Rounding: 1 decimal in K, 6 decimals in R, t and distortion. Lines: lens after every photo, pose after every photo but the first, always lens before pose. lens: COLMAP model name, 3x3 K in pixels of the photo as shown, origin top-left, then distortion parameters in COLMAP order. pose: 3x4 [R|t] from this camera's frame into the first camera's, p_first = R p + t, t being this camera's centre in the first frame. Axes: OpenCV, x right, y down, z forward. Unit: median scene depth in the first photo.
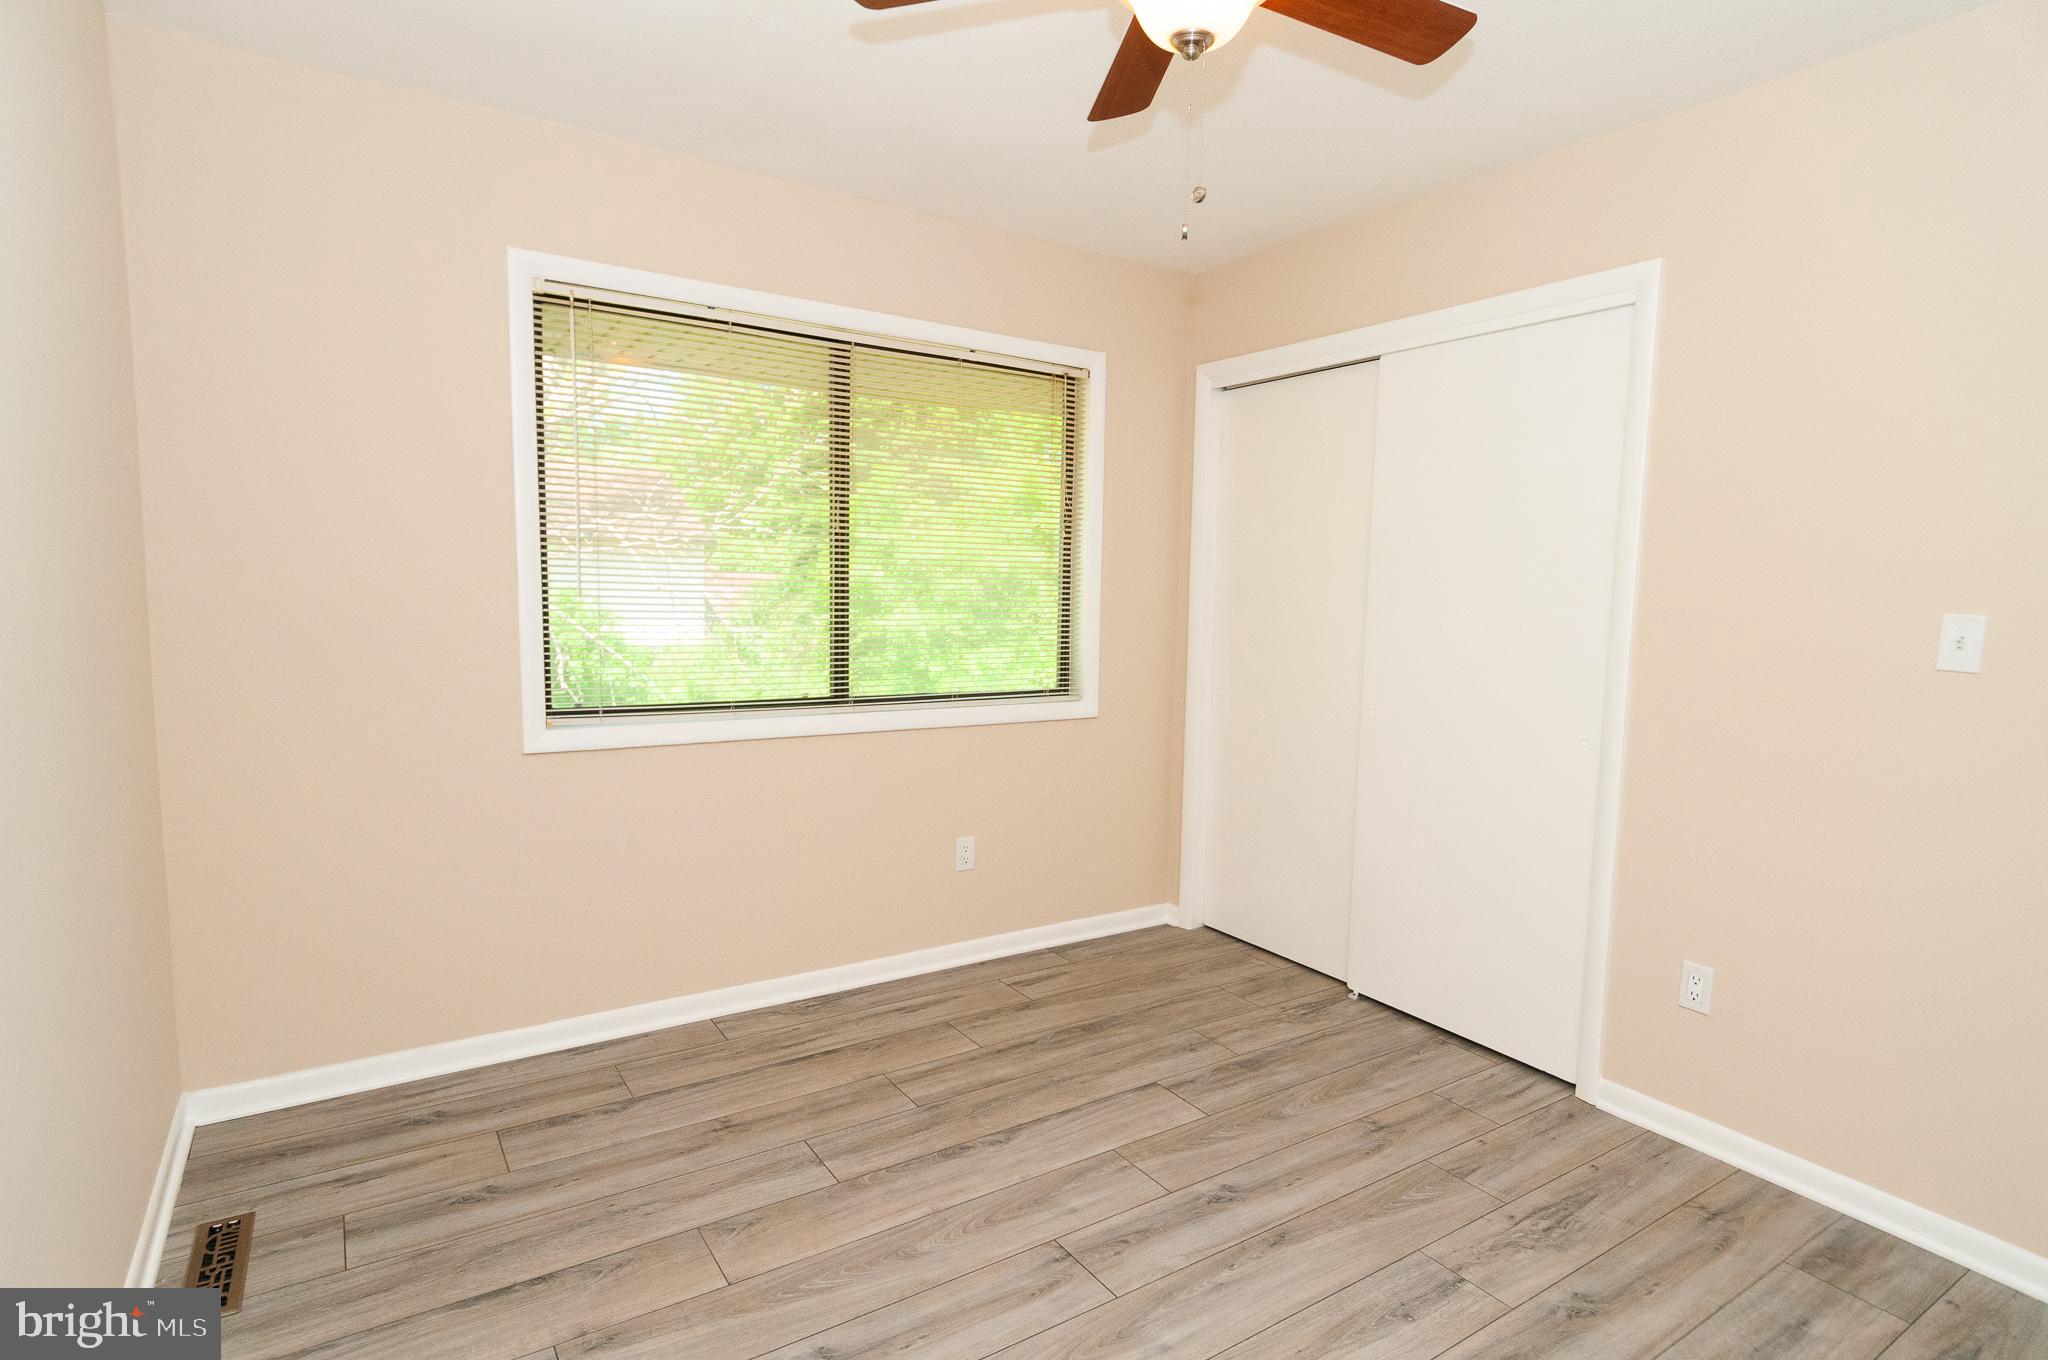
lens RADIAL K [[1055.9, 0, 1019.2], [0, 1055.9, 686.5], [0, 0, 1]] dist [0.018354, -0.019359]
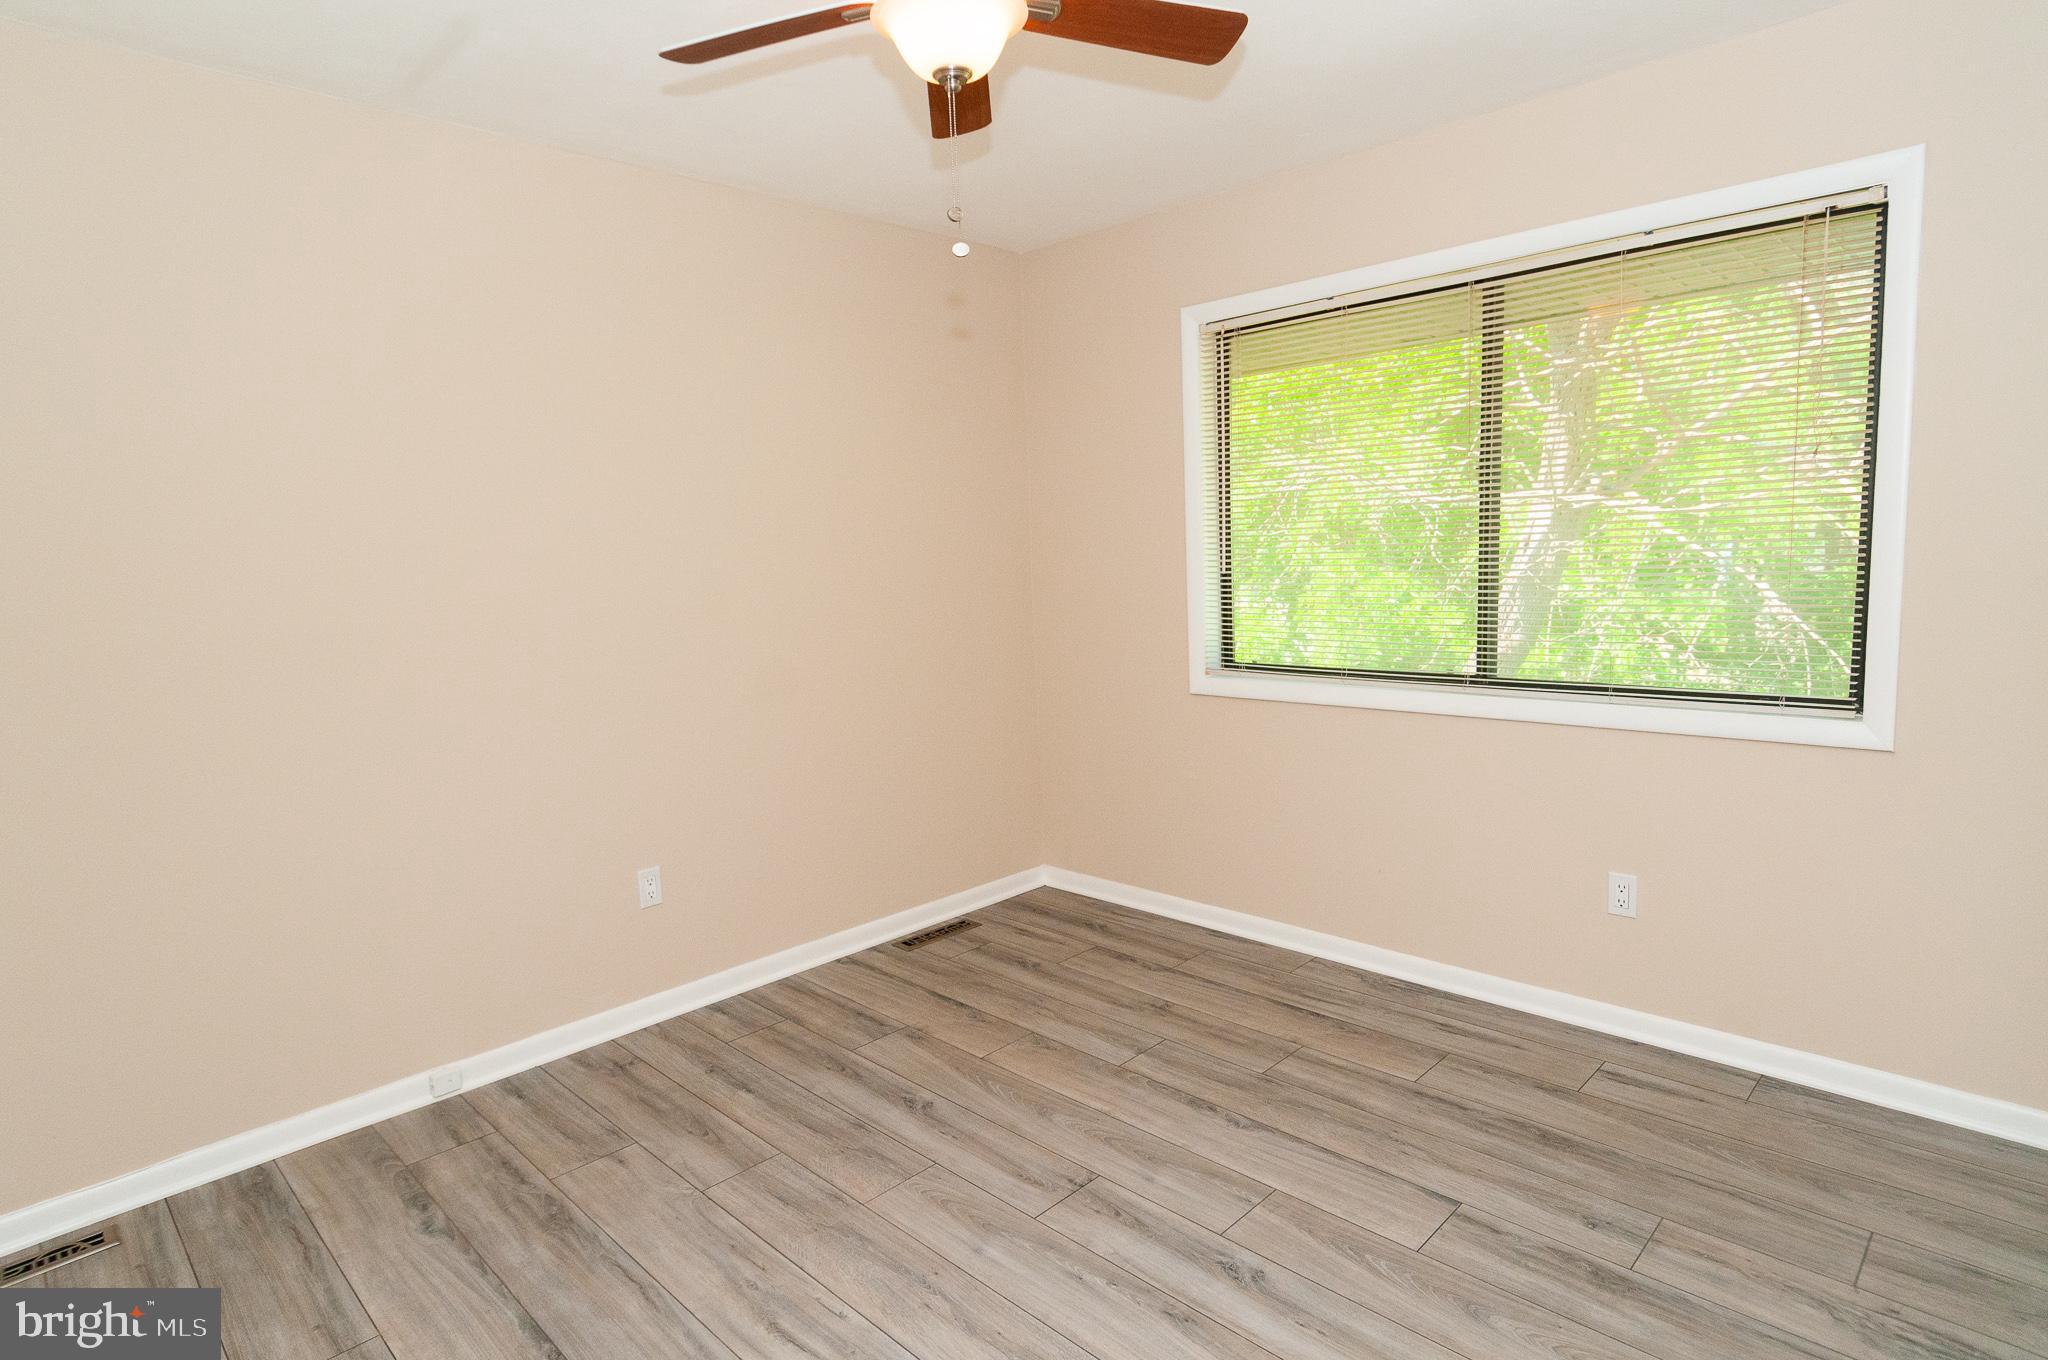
lens RADIAL K [[1055.9, 0, 1019.2], [0, 1055.9, 686.5], [0, 0, 1]] dist [0.018354, -0.019359]
pose [[0.217360, 0.089501, -0.971980, 0.754337], [-0.062784, 0.995007, 0.077581, -0.032285], [0.974070, 0.044161, 0.221894, 0.500279]]
